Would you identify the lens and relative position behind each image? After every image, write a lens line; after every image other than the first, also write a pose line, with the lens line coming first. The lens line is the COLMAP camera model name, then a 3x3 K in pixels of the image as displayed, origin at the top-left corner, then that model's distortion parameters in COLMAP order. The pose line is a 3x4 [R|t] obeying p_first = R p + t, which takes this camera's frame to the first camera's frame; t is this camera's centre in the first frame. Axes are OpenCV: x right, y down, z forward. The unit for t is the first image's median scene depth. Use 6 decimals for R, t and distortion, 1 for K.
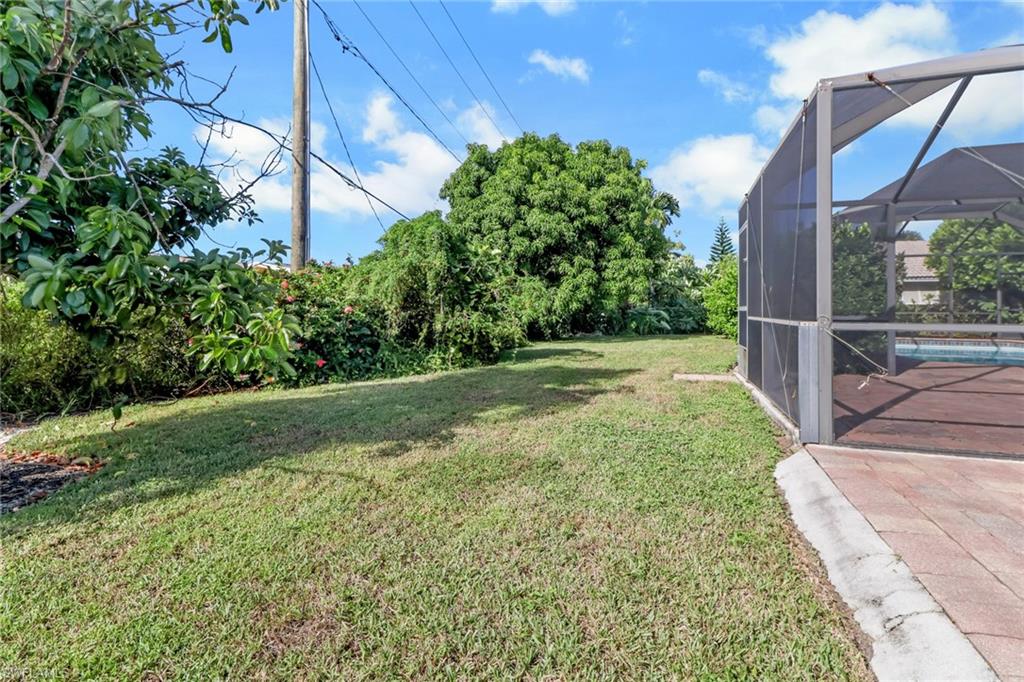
lens RADIAL K [[473.4, 0, 513.3], [0, 473.4, 320.6], [0, 0, 1]] dist [0.011790, -0.000215]
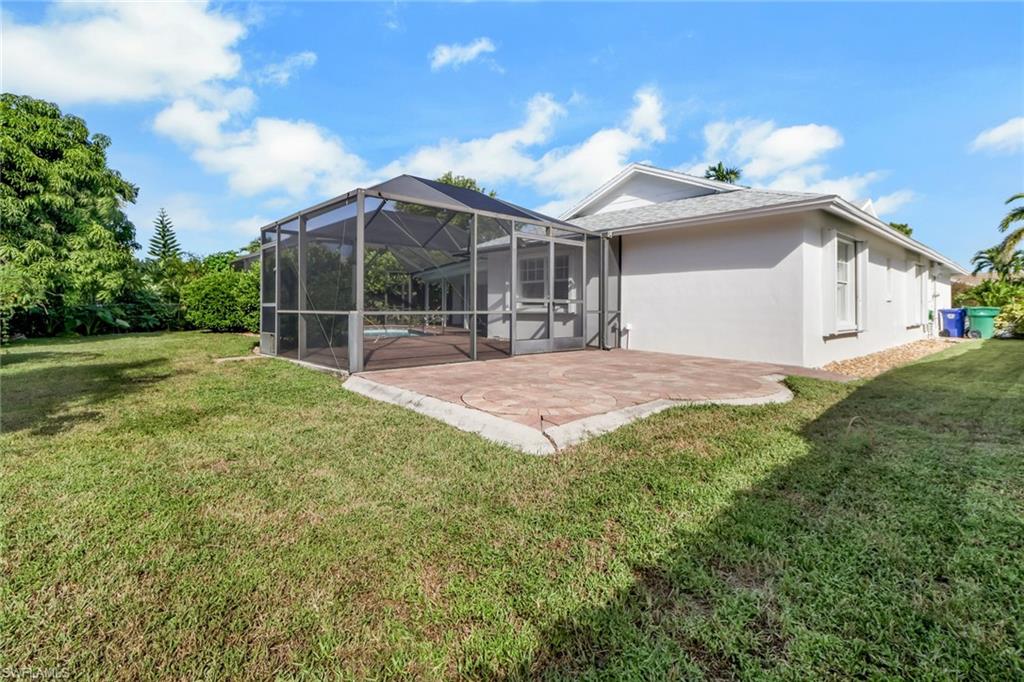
lens RADIAL K [[473.4, 0, 513.3], [0, 473.4, 320.6], [0, 0, 1]] dist [0.011790, -0.000215]
pose [[0.469454, -0.025727, 0.882582, -0.190376], [0.020692, 0.999621, 0.018132, 0.004825], [-0.882715, 0.009750, 0.469808, -0.118800]]
